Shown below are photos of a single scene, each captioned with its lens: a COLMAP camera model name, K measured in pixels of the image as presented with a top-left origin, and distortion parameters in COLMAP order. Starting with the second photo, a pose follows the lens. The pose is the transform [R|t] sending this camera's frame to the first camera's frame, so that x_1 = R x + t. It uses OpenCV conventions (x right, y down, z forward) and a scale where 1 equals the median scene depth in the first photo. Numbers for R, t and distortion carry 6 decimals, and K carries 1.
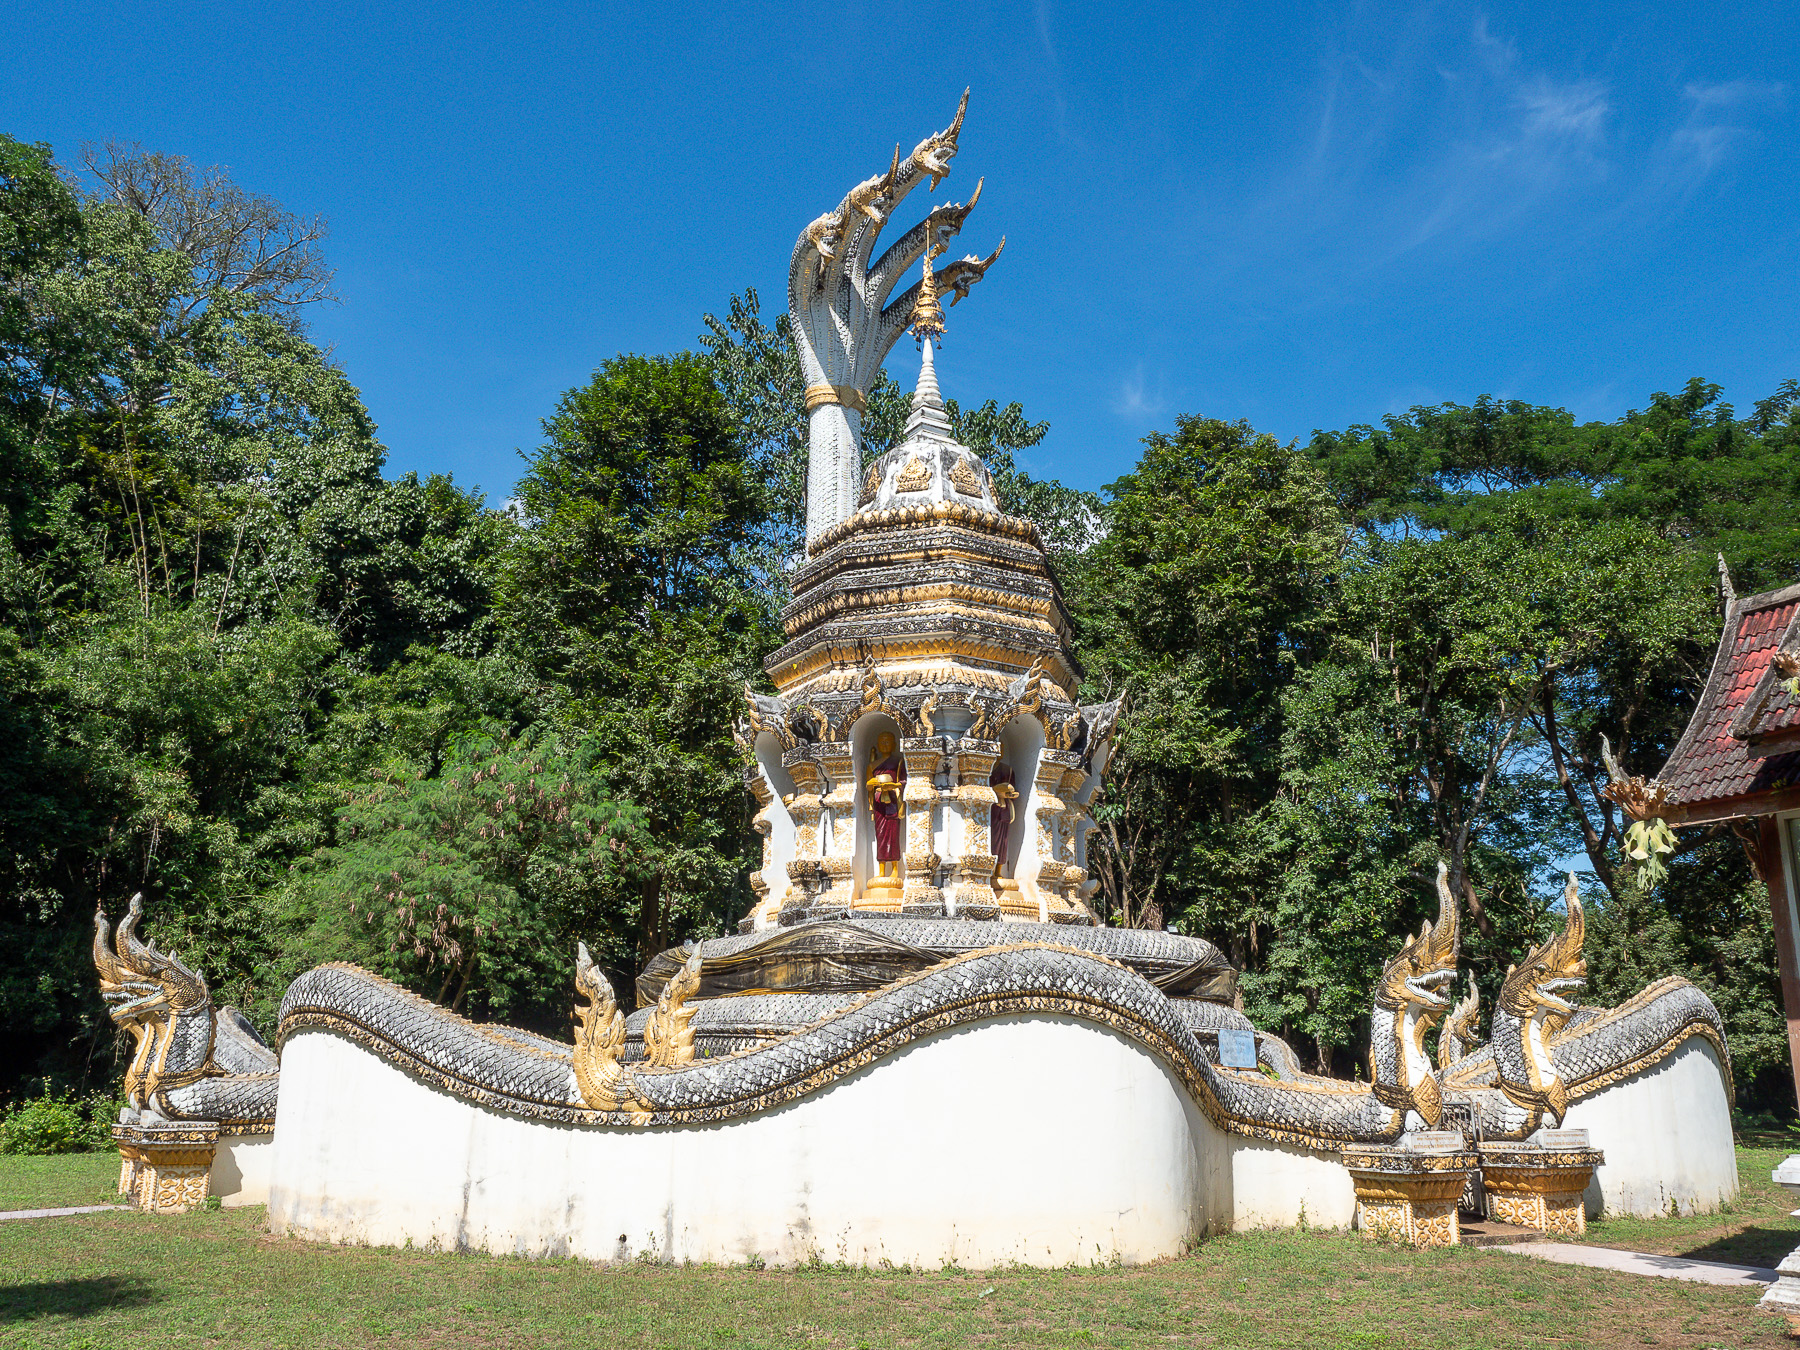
lens RADIAL K [[1520.0, 0, 906.5], [0, 1520.0, 675.9], [0, 0, 1]] dist [0.009840, 0.002034]
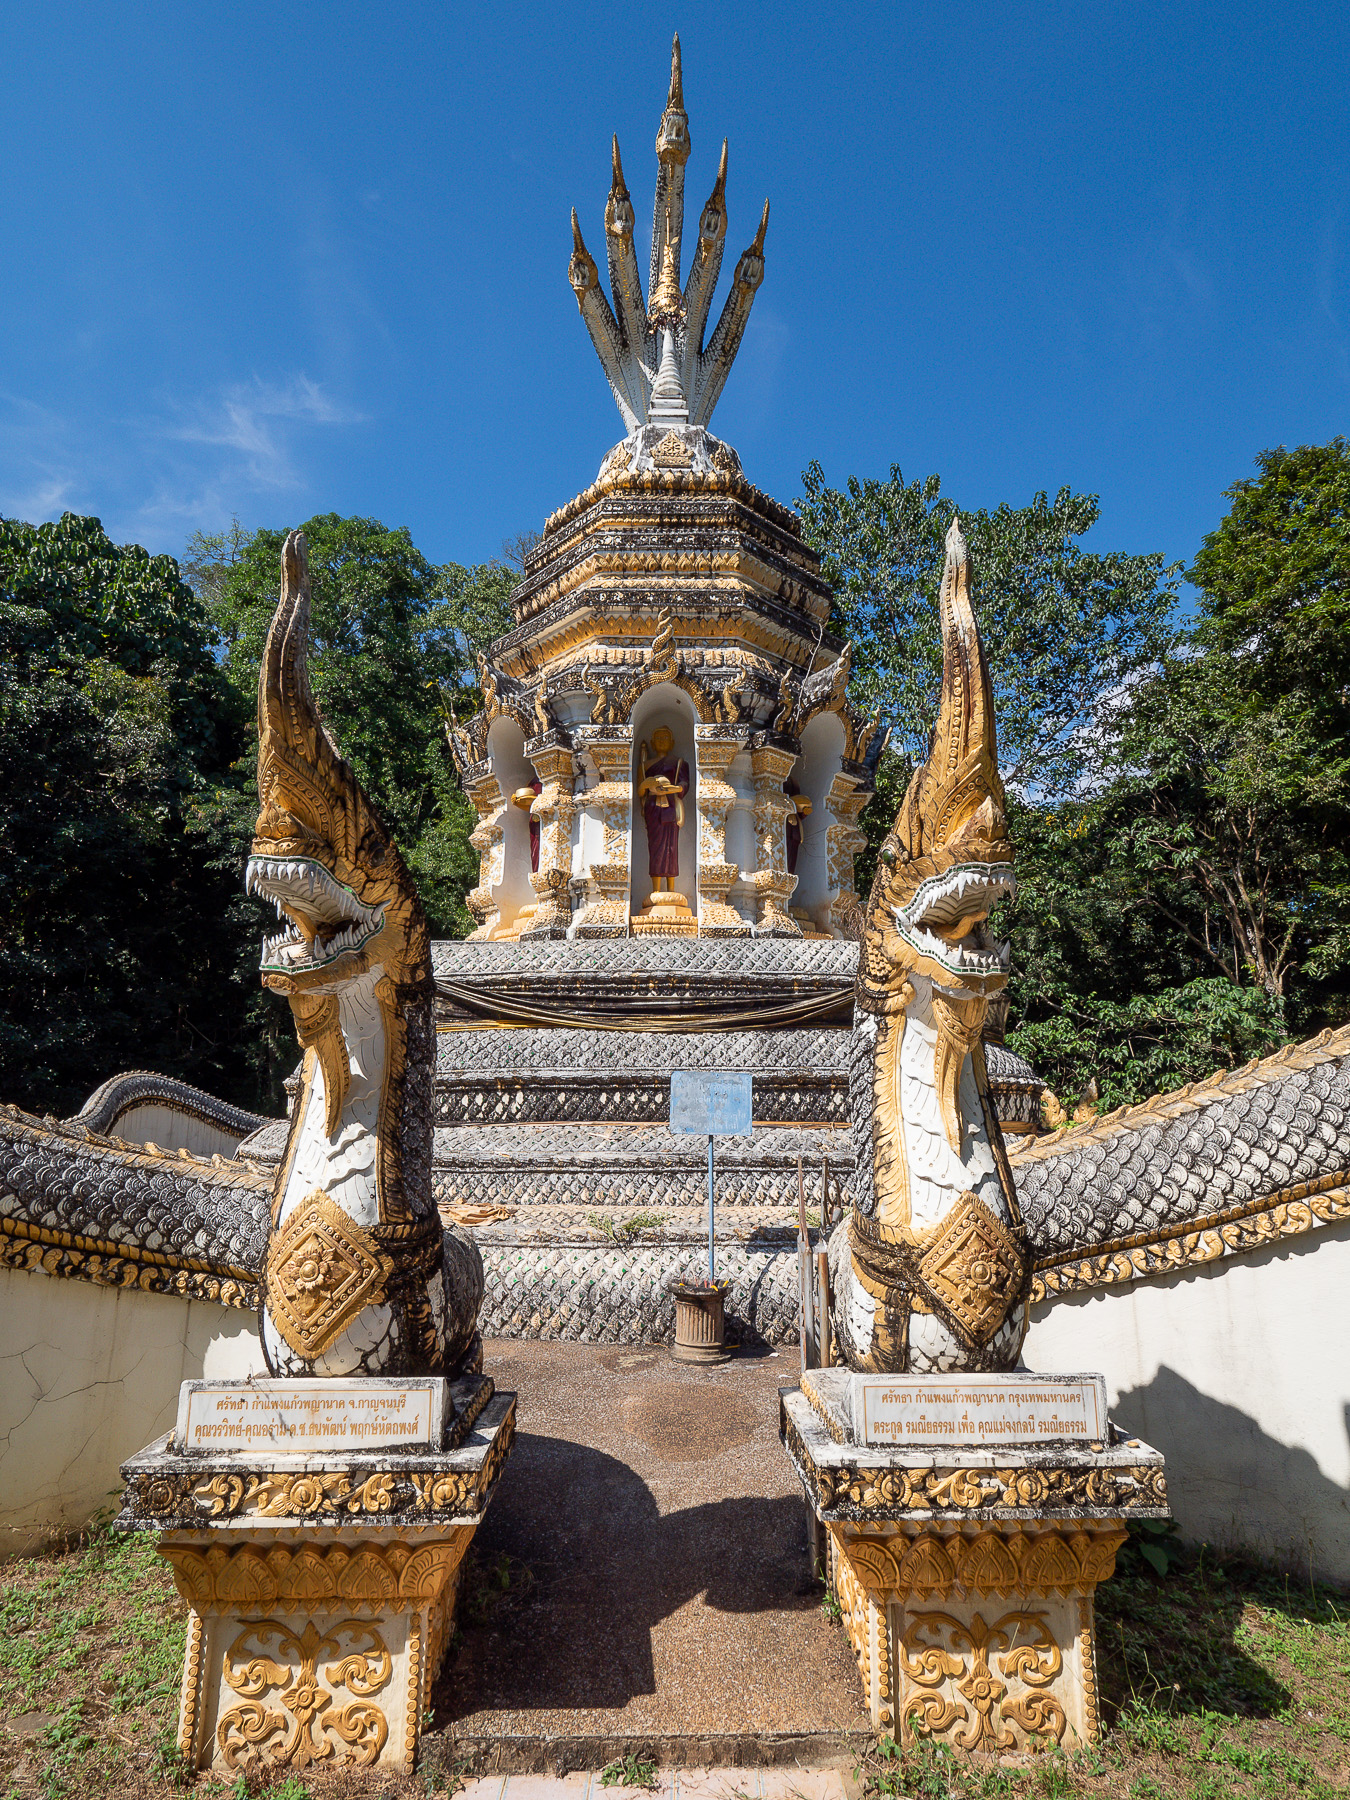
lens RADIAL K [[996.8, 0, 656.9], [0, 996.8, 907.3], [0, 0, 1]] dist [0.000278, -0.000138]
pose [[0.859687, -0.105847, -0.499735, 0.309011], [0.133189, 0.990904, 0.019244, 0.124358], [0.493153, -0.083103, 0.865964, 0.515716]]
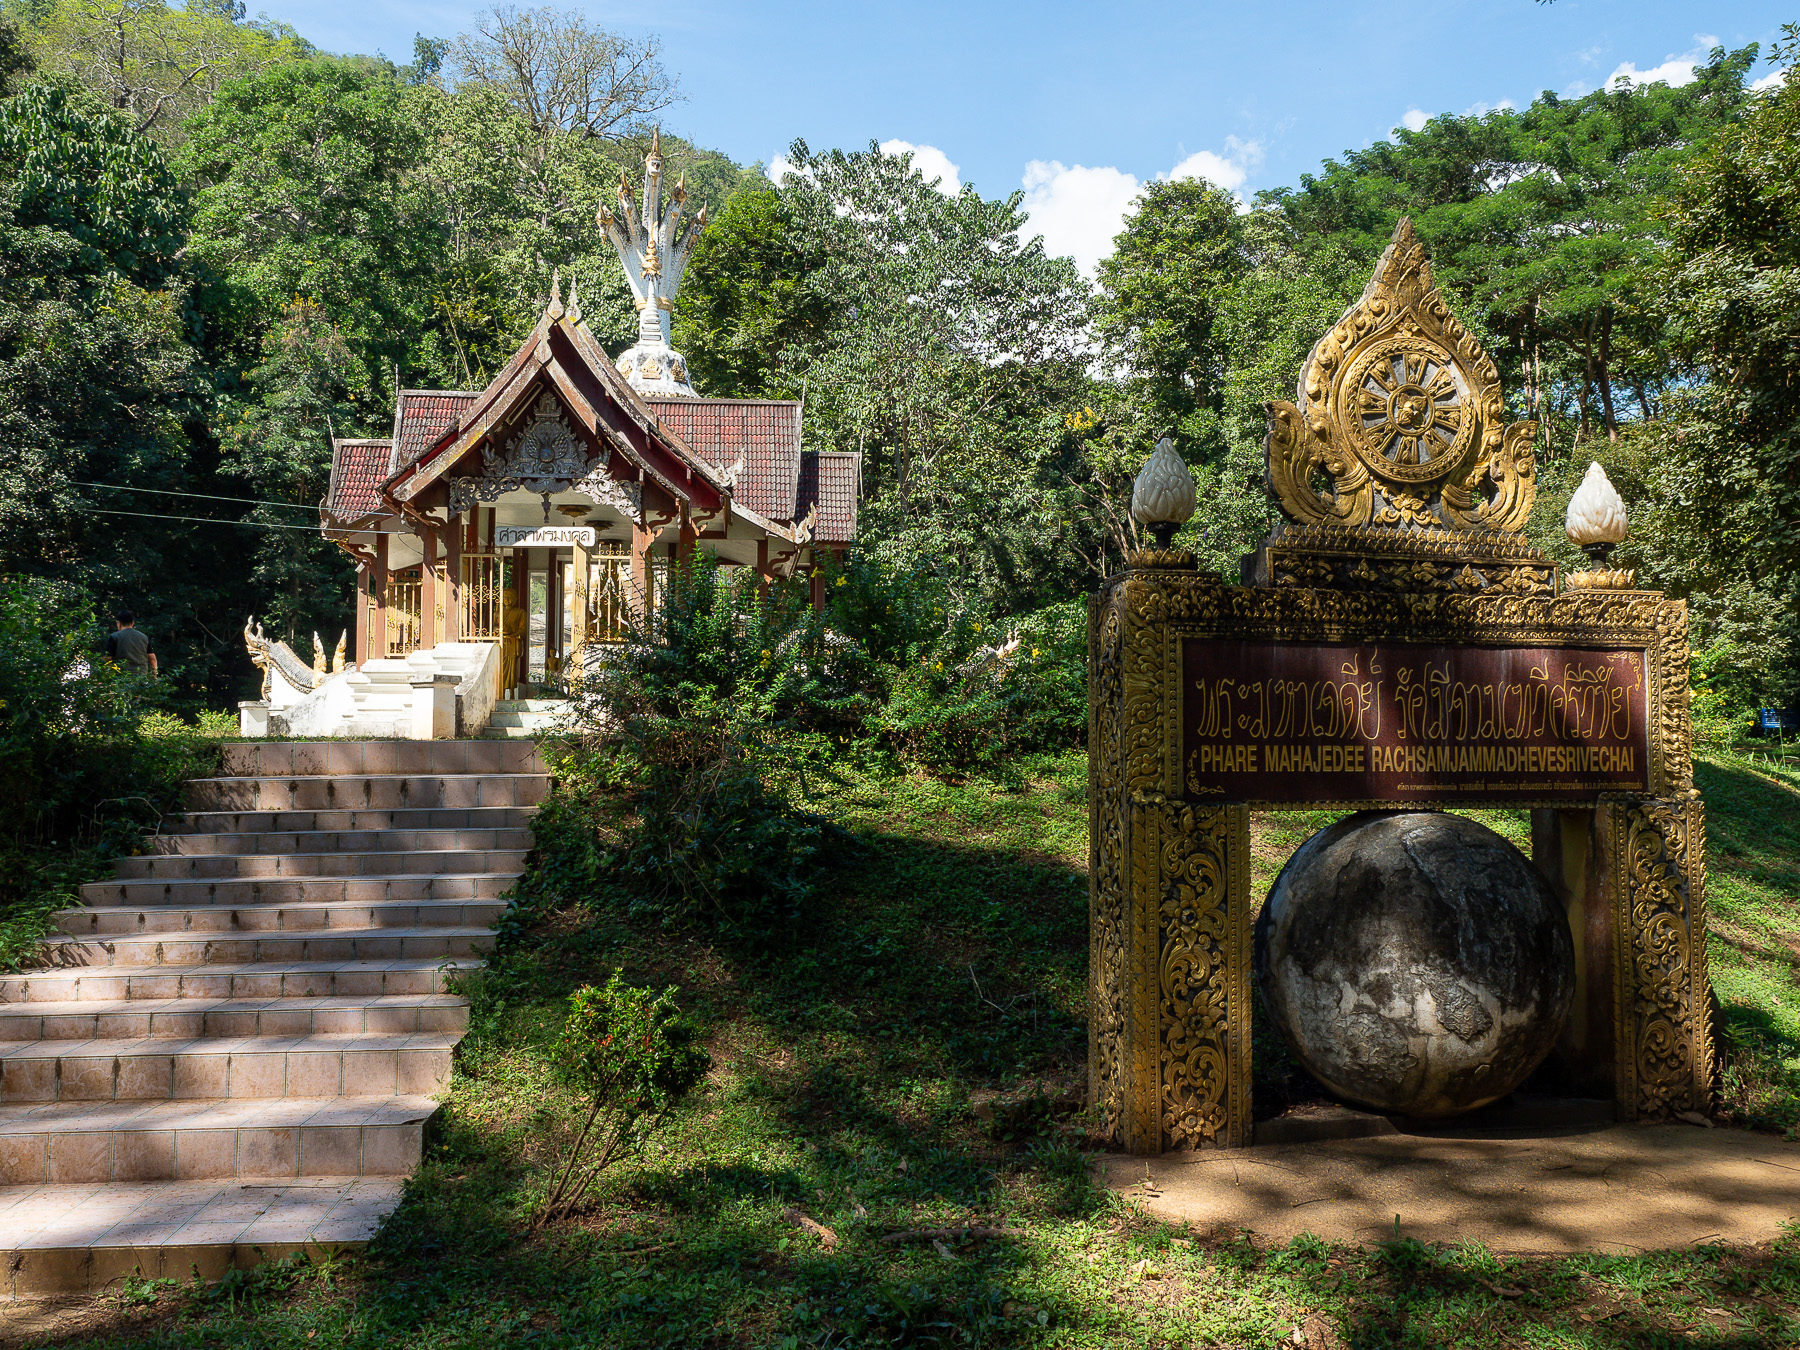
lens RADIAL K [[1612.9, 0, 900.0], [0, 1612.9, 675.0], [0, 0, 1]] dist [0.011876, 0.004675]
pose [[0.919835, -0.021502, -0.391716, 1.130492], [0.103597, 0.976366, 0.189674, -0.115528], [0.378380, -0.215050, 0.900323, -0.745283]]
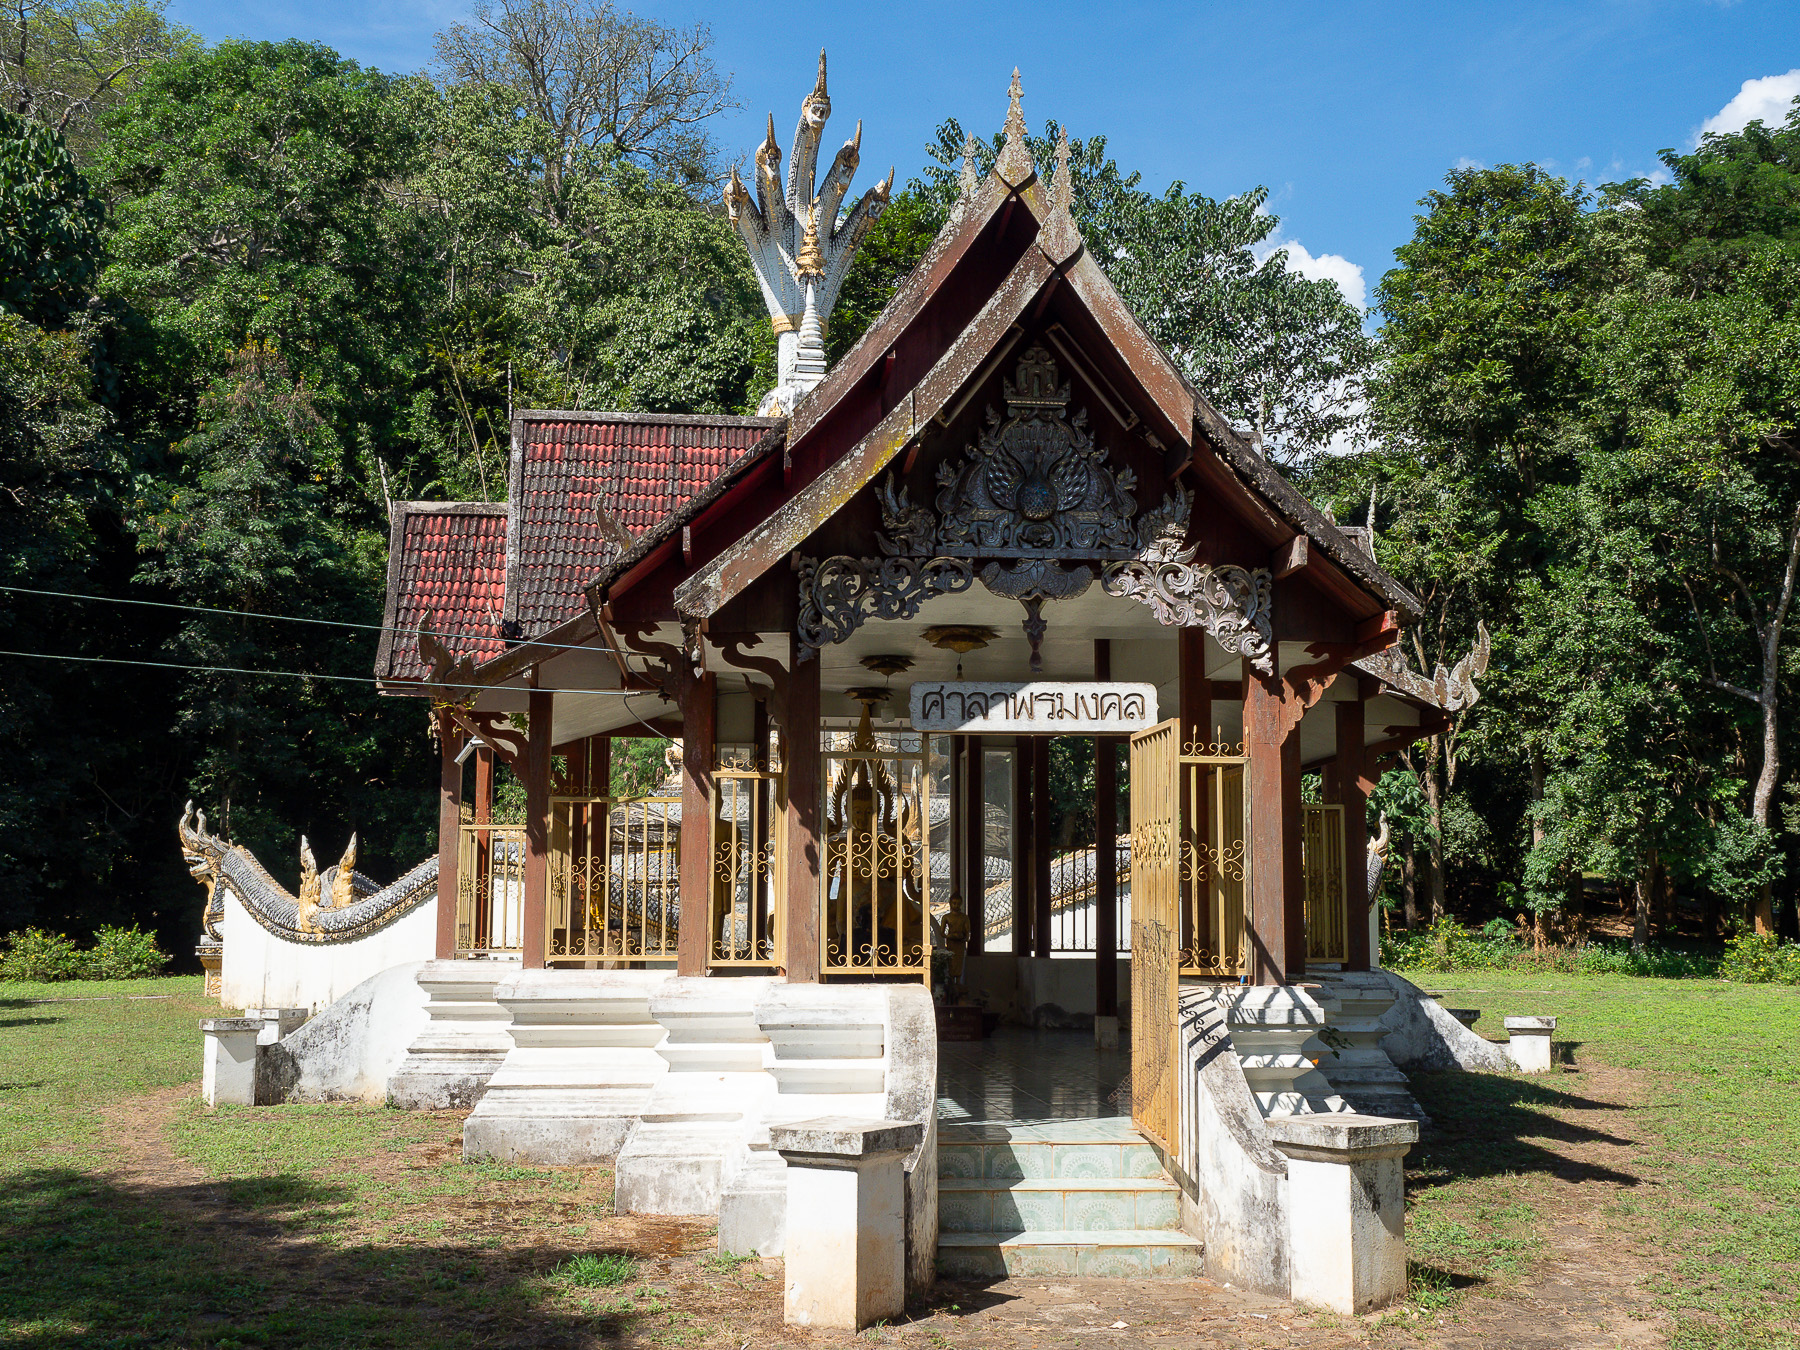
lens RADIAL K [[1939.4, 0, 900.0], [0, 1939.4, 675.0], [0, 0, 1]] dist [0.008433, 0.008377]
pose [[0.914226, -0.052393, -0.401804, 0.736710], [0.105324, 0.988248, 0.110782, -0.097630], [0.391278, -0.143599, 0.909000, -0.385460]]
